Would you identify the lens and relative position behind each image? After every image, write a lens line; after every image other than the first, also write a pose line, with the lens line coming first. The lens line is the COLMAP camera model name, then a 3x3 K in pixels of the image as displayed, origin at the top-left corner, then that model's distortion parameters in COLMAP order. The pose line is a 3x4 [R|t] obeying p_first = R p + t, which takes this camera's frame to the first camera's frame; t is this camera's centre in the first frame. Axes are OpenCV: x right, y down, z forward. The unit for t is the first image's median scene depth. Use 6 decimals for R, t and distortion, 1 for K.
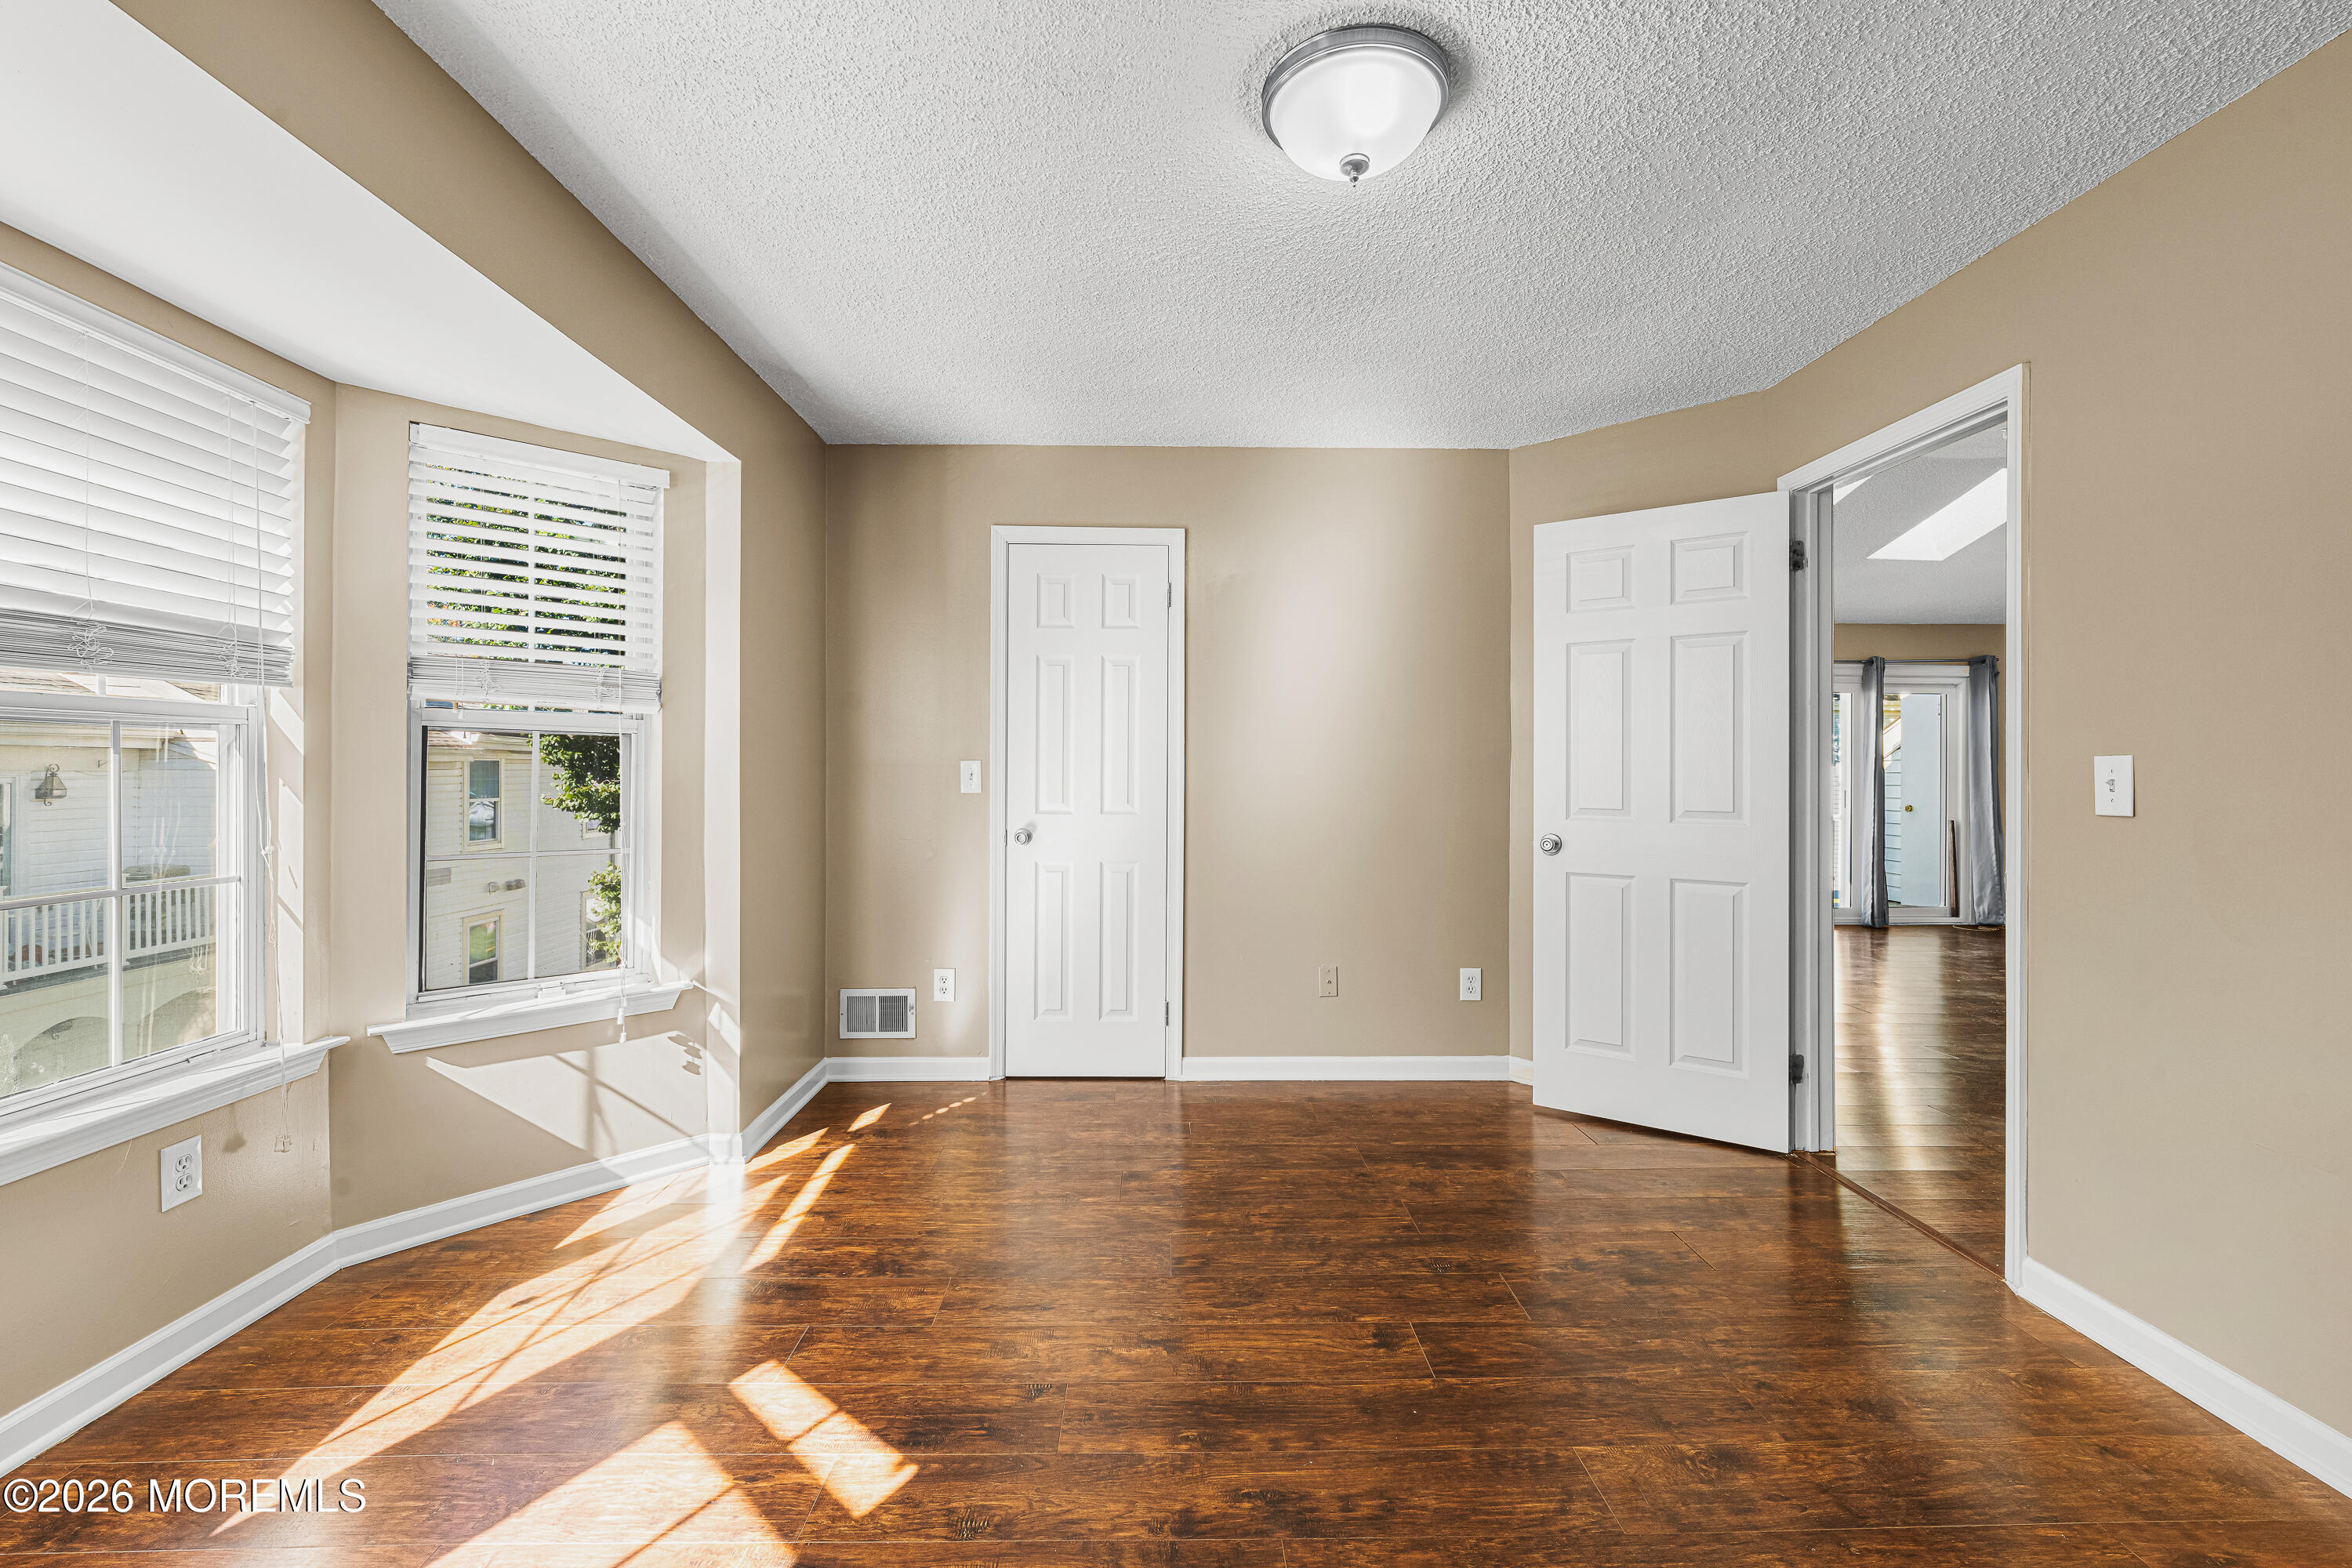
lens RADIAL K [[1002.0, 0, 1170.9], [0, 1002.0, 768.4], [0, 0, 1]] dist [-0.000563, 0.000084]
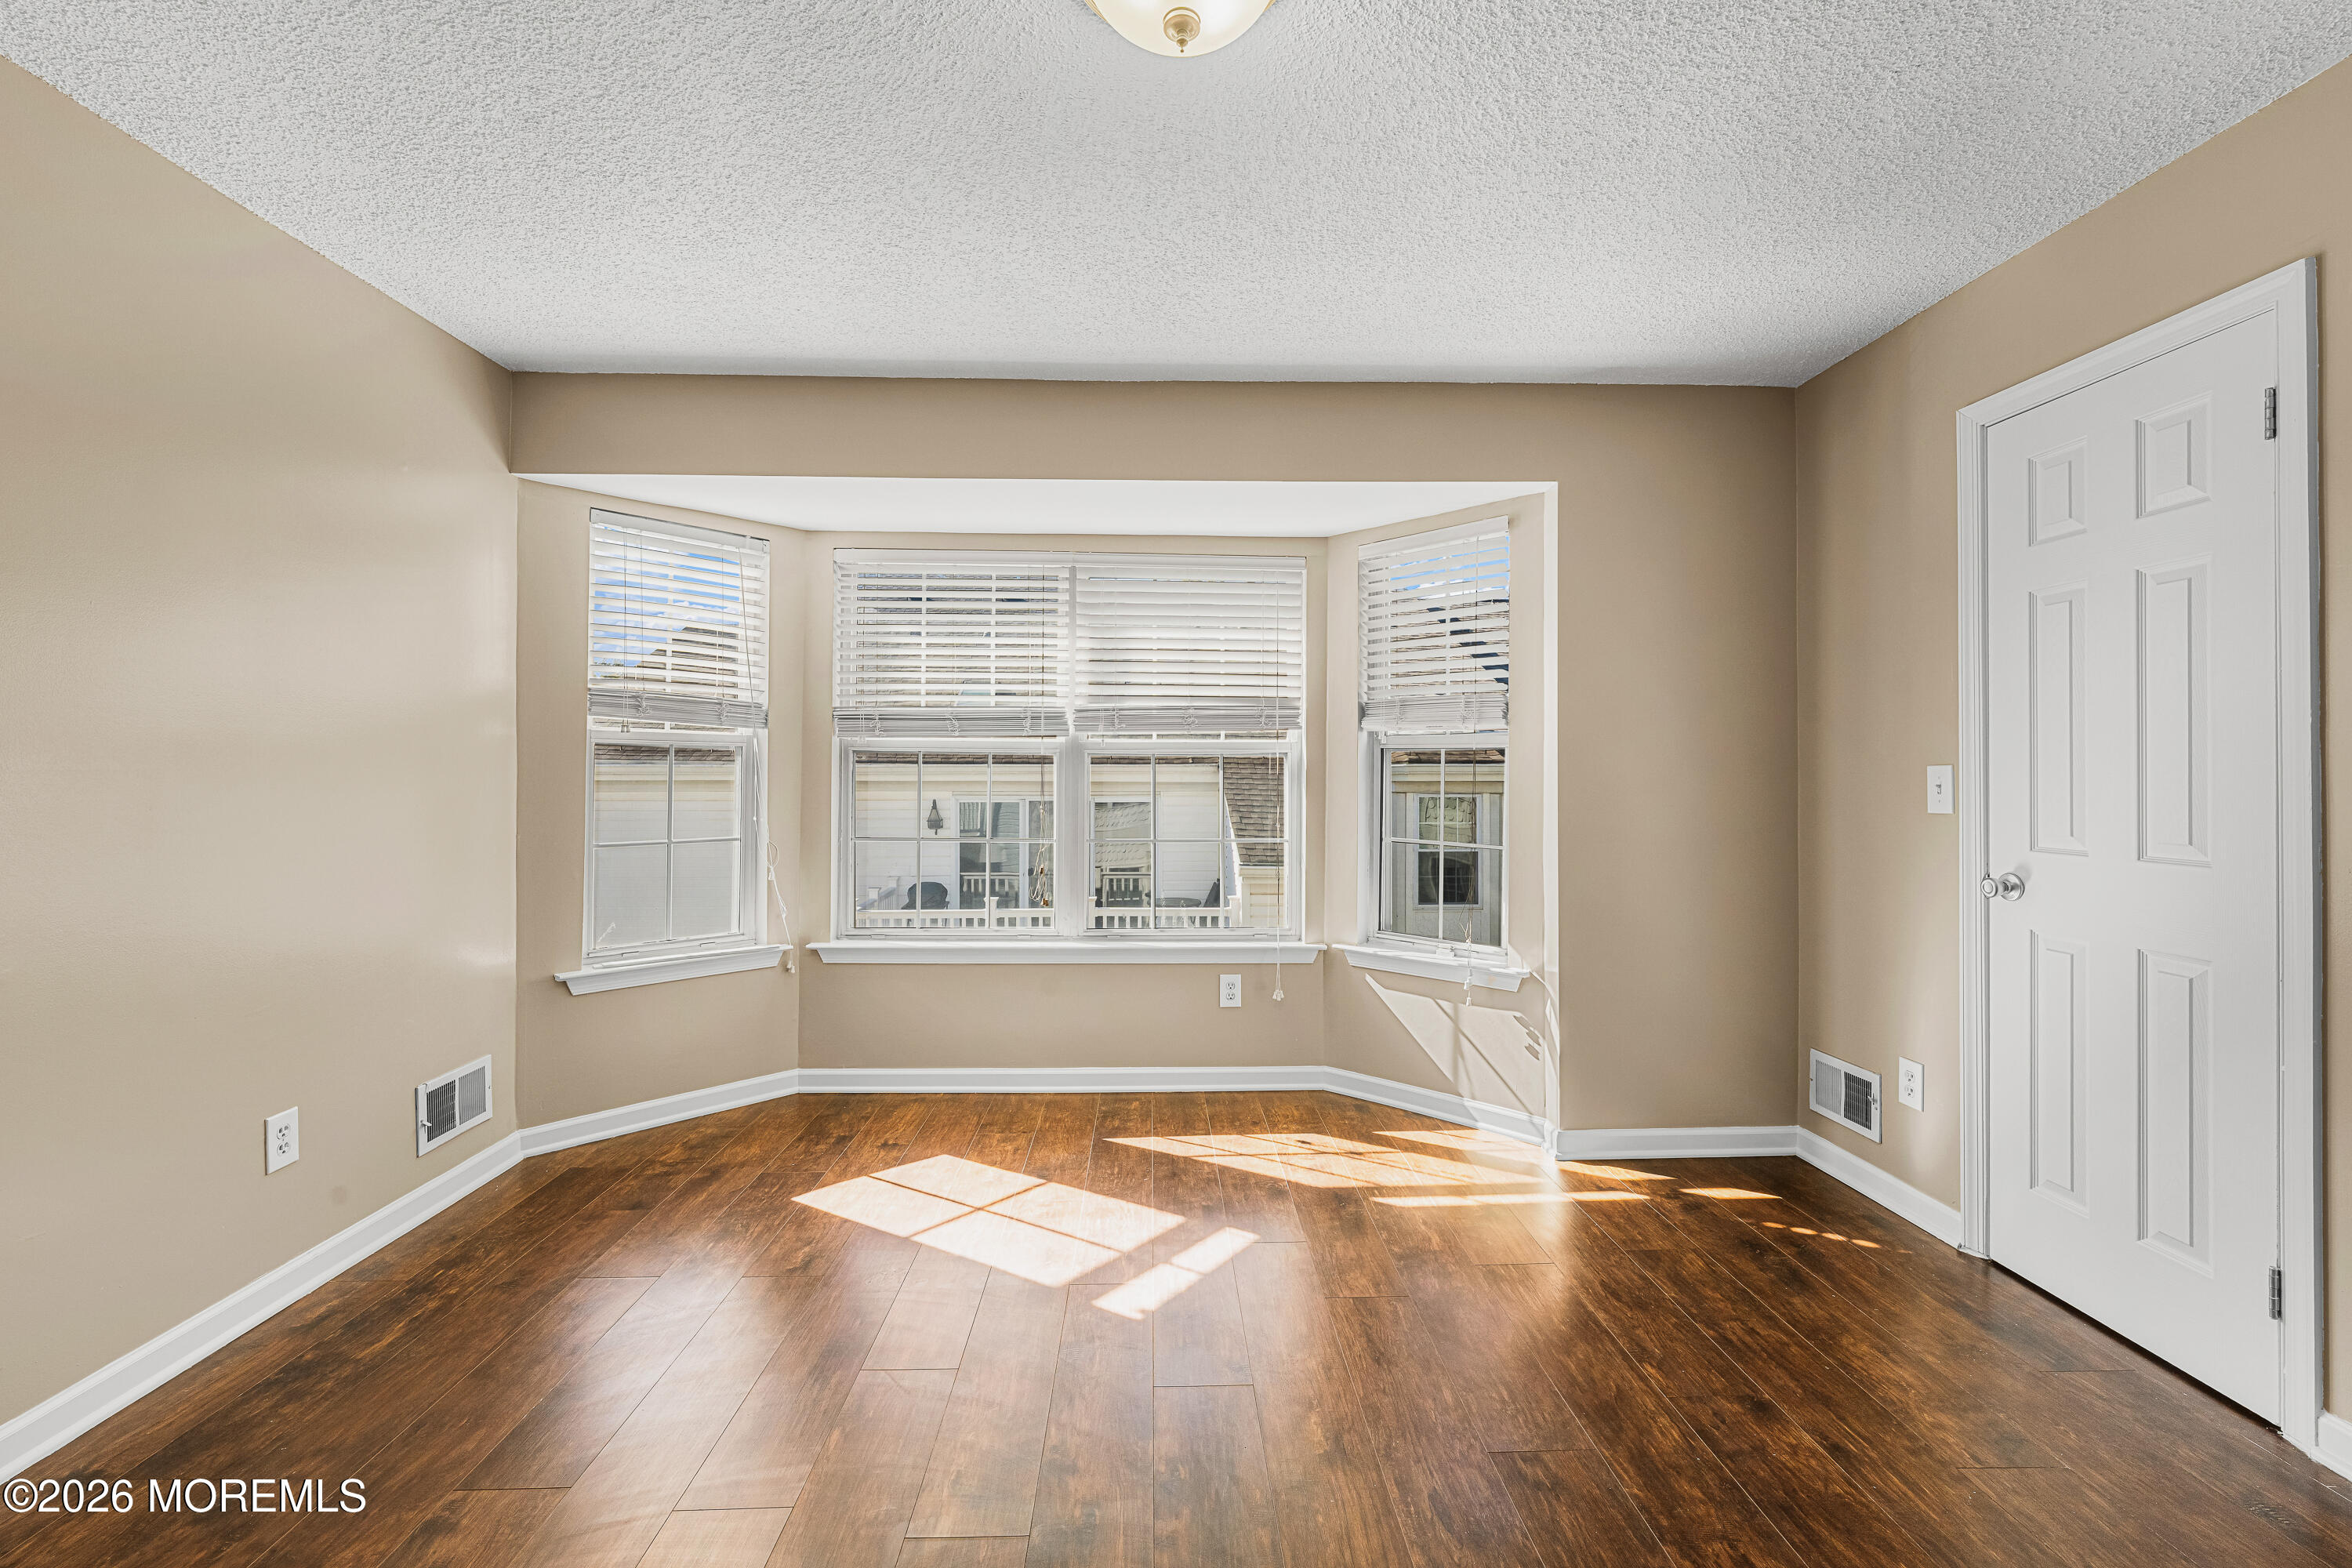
lens RADIAL K [[972.3, 0, 1176.6], [0, 972.3, 770.8], [0, 0, 1]] dist [0.001598, 0.000633]
pose [[0.001434, -0.008471, -0.999963, 0.581663], [-0.000138, 0.999964, -0.008471, 0.001909], [0.999999, 0.000151, 0.001433, 0.607359]]
